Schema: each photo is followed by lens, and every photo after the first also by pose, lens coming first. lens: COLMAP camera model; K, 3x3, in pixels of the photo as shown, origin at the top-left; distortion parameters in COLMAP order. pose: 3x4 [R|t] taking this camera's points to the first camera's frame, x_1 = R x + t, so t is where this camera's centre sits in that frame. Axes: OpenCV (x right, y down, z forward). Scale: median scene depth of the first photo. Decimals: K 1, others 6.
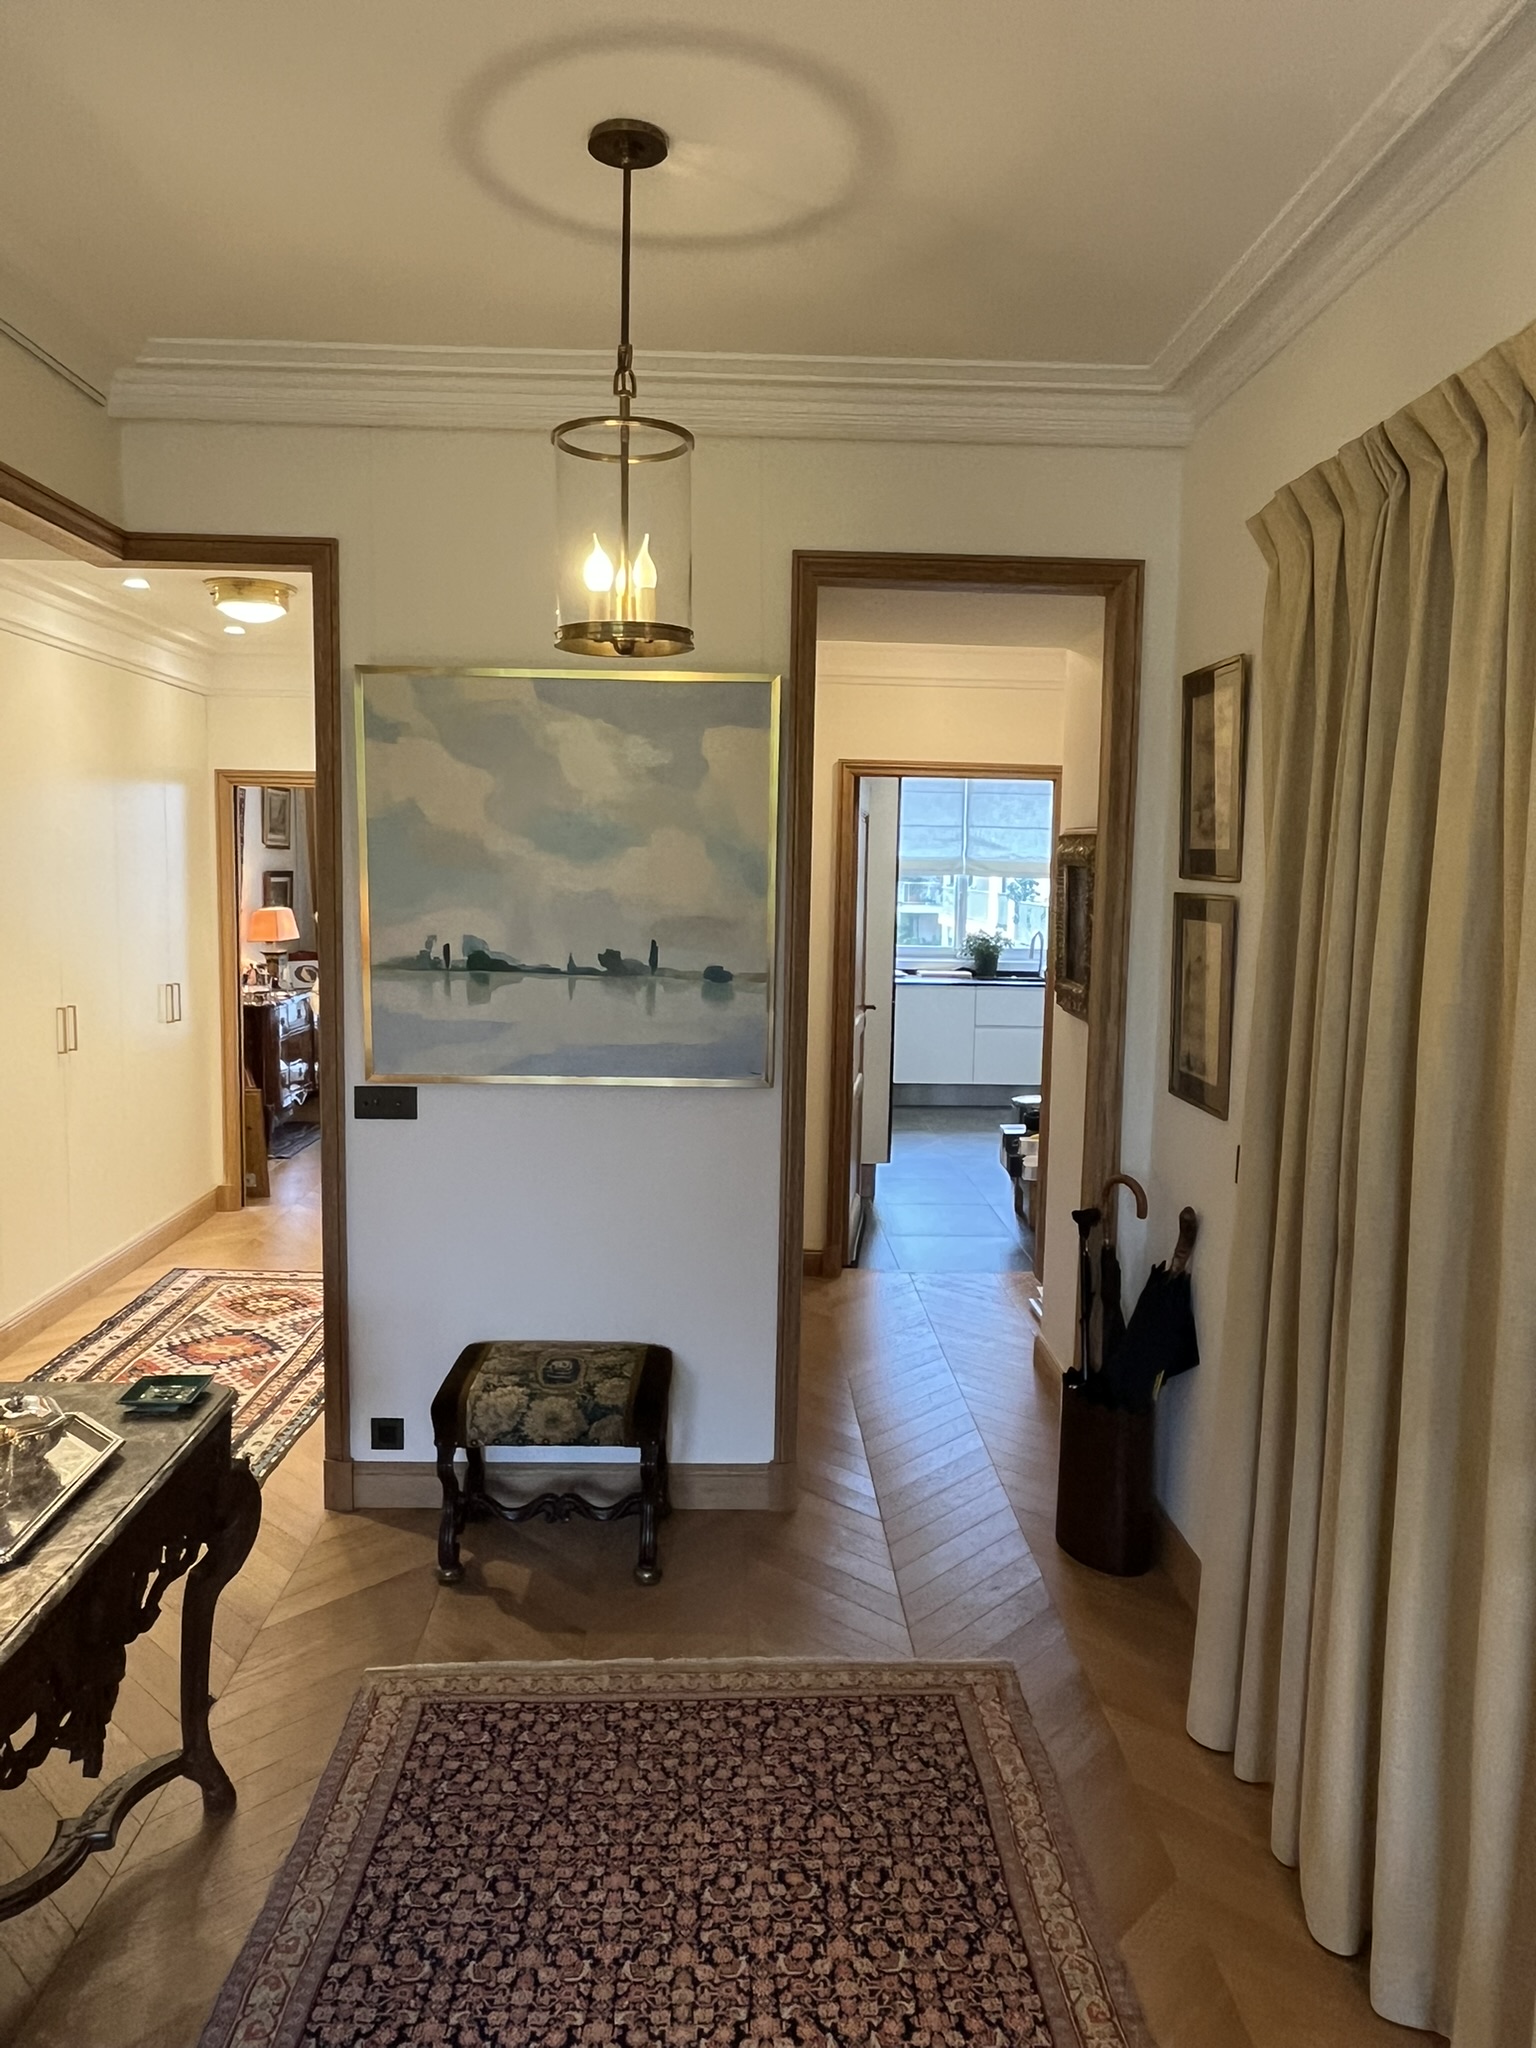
lens RADIAL K [[1406.2, 0, 770.2], [0, 1406.2, 1018.7], [0, 0, 1]] dist [0.001903, -0.006323]
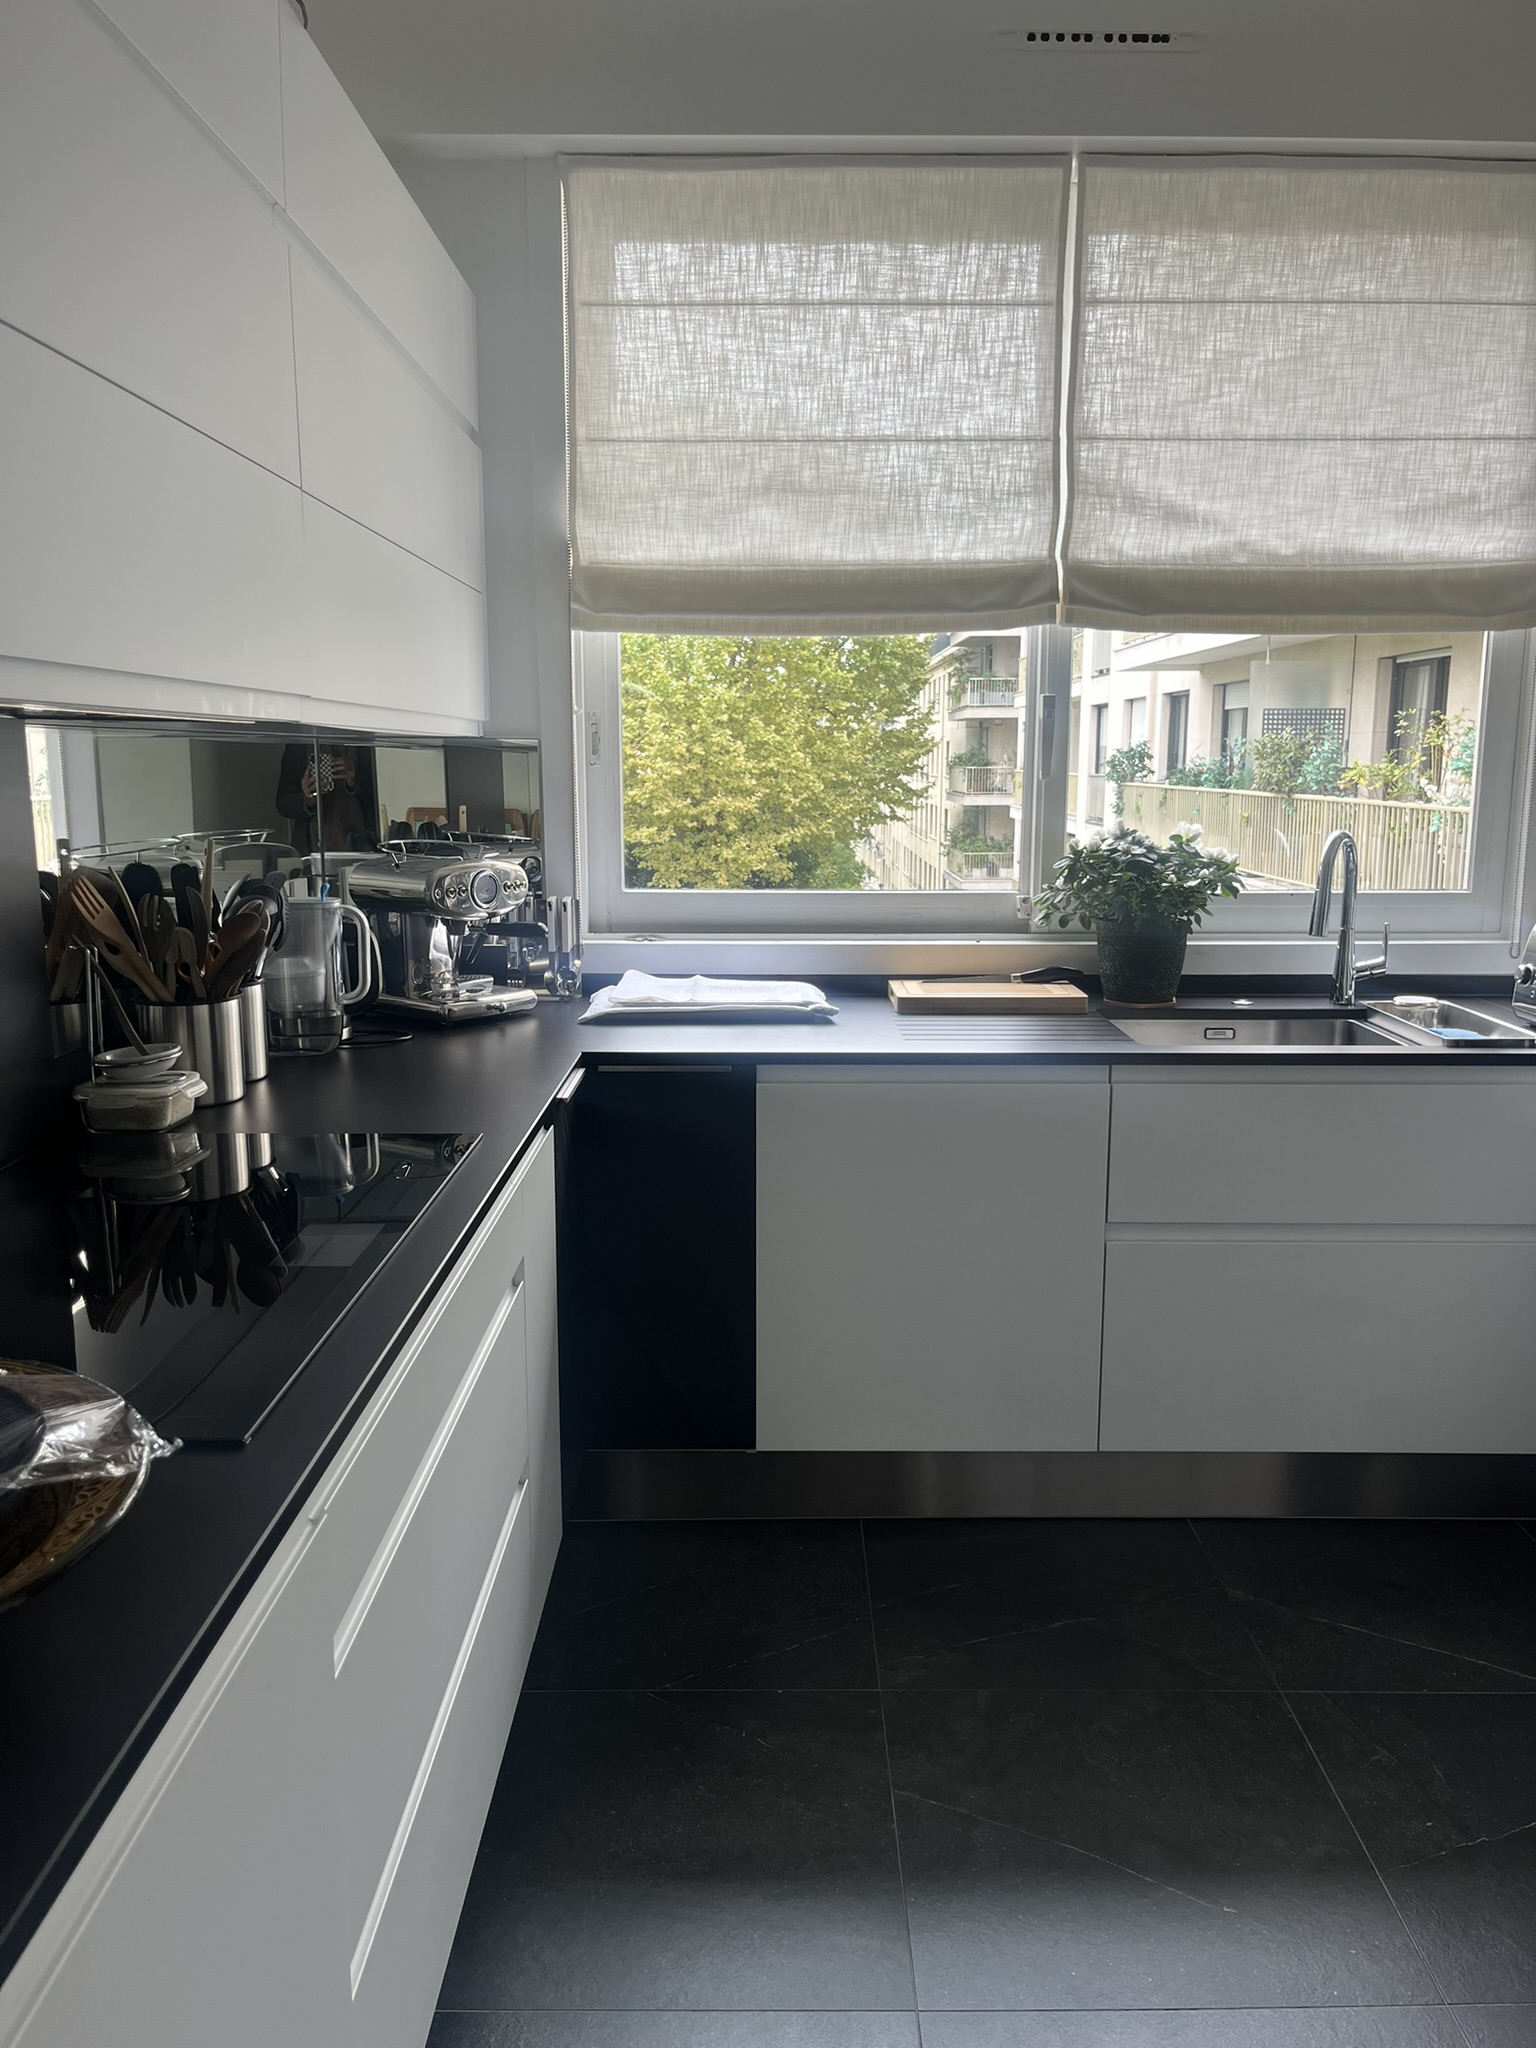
lens RADIAL K [[1580.5, 0, 768.5], [0, 1580.5, 1031.0], [0, 0, 1]] dist [0.046300, -0.053125]
pose [[0.999236, -0.016438, -0.035460, 0.286102], [0.018634, 0.997870, 0.062519, -0.139924], [0.034357, -0.063131, 0.997414, 2.155354]]
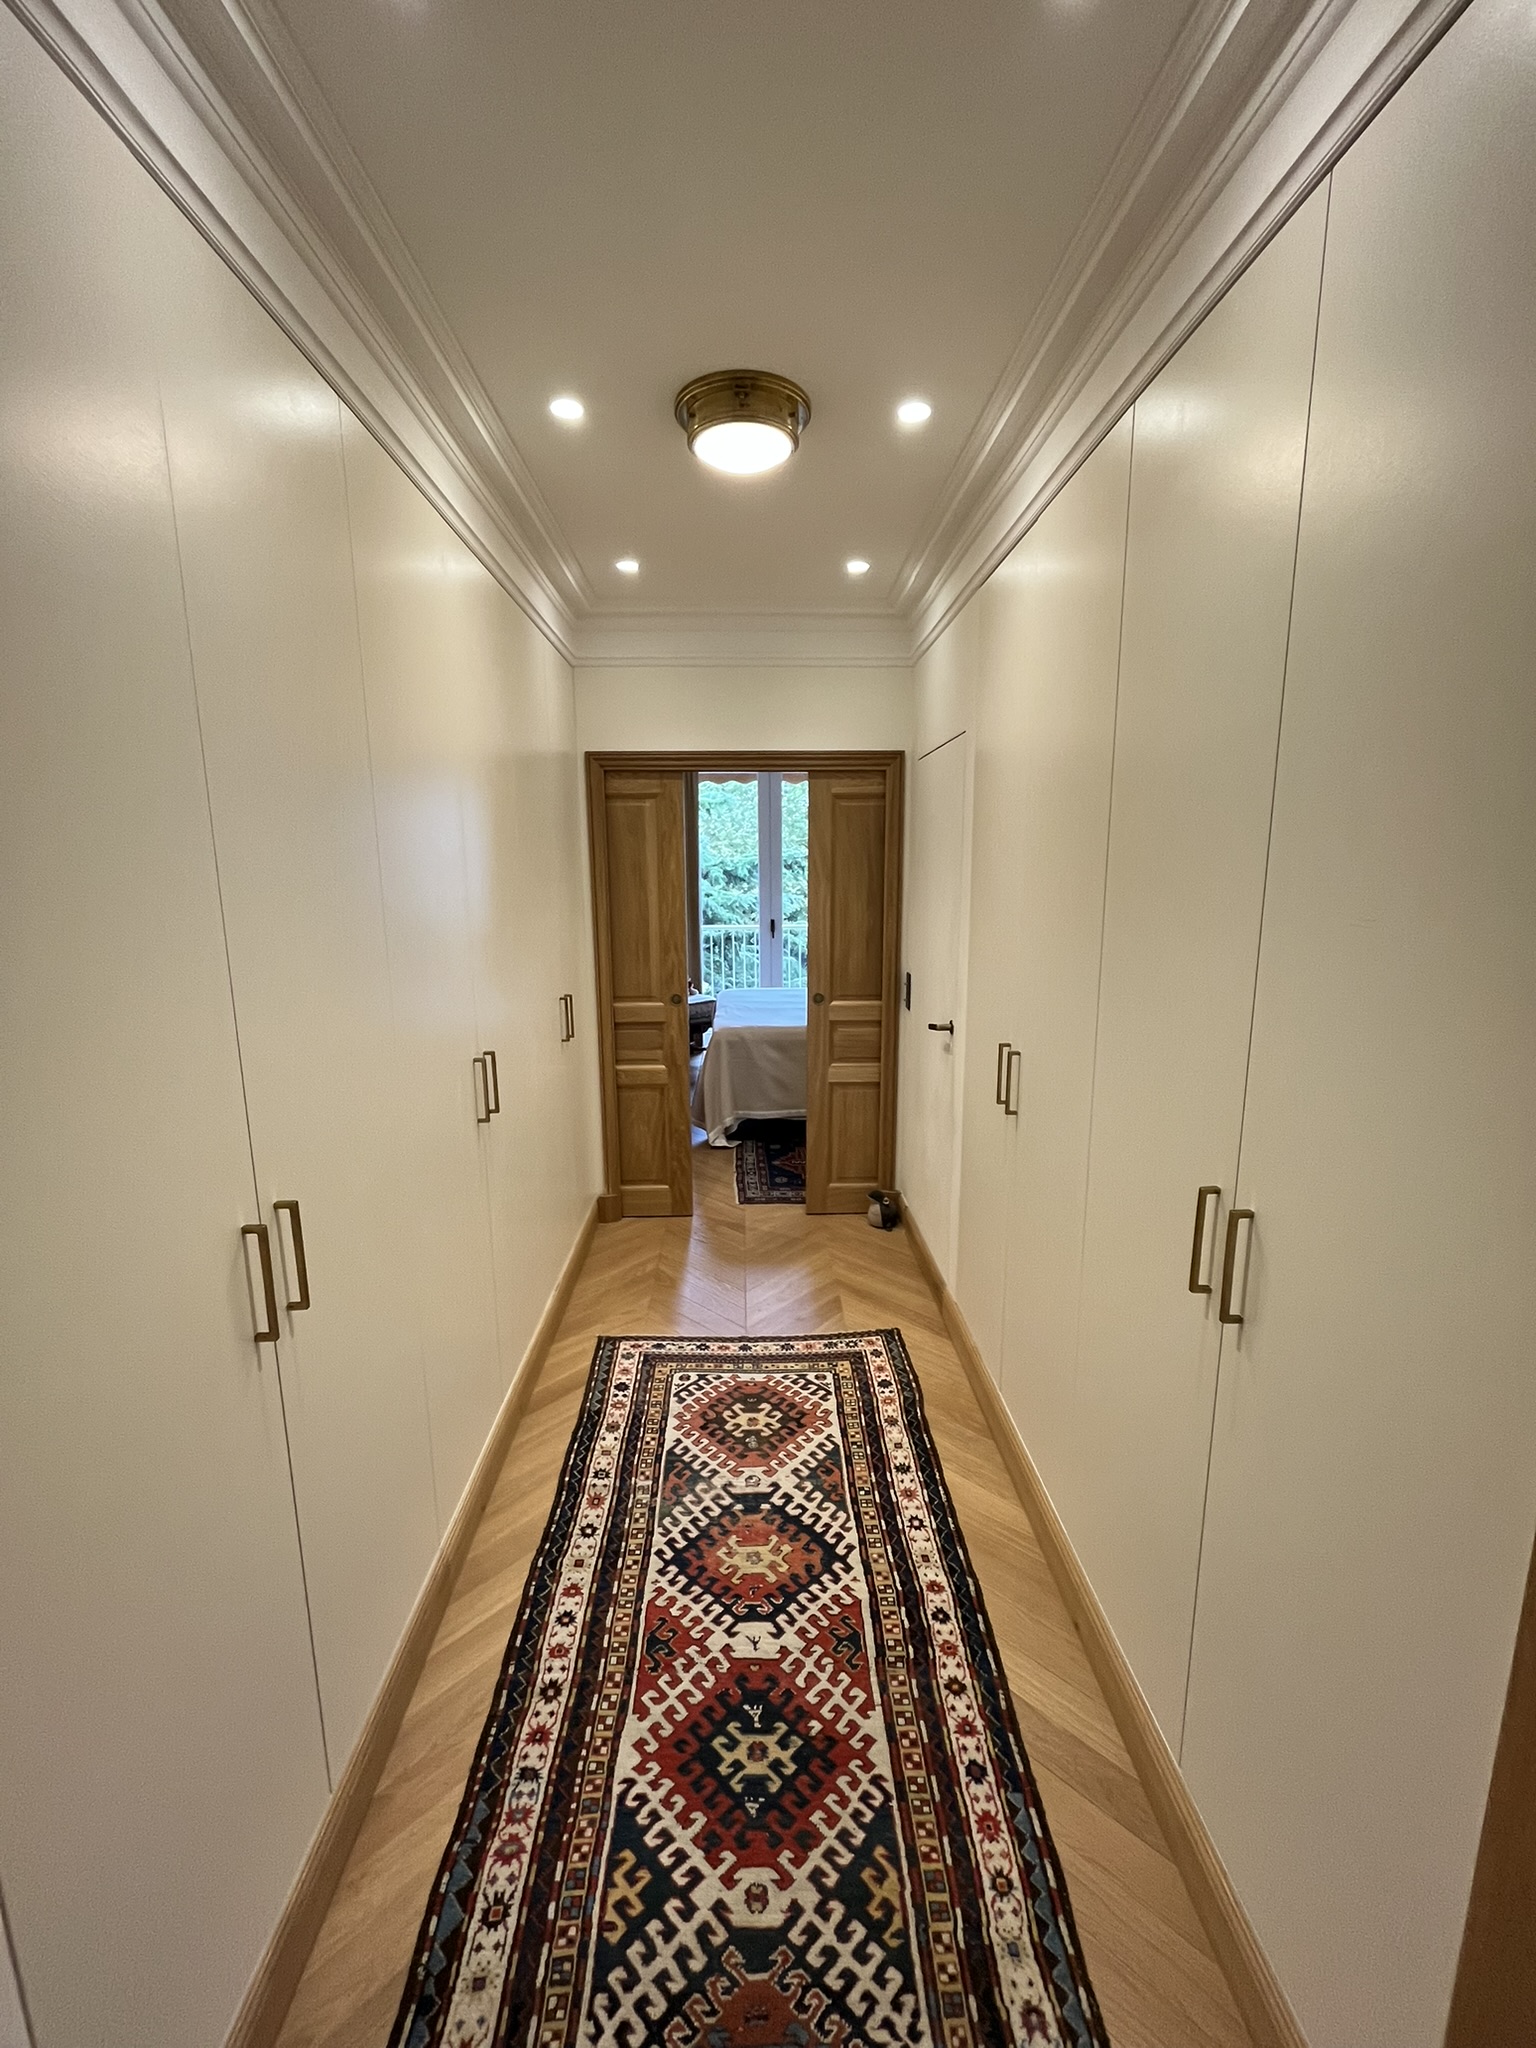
lens RADIAL K [[828.7, 0, 770.9], [0, 828.7, 1015.5], [0, 0, 1]] dist [-0.002455, 0.000487]
pose [[0.999728, -0.022658, -0.005527, -0.515747], [0.022993, 0.997215, 0.070942, -0.080391], [0.003904, -0.071050, 0.997465, 0.851617]]
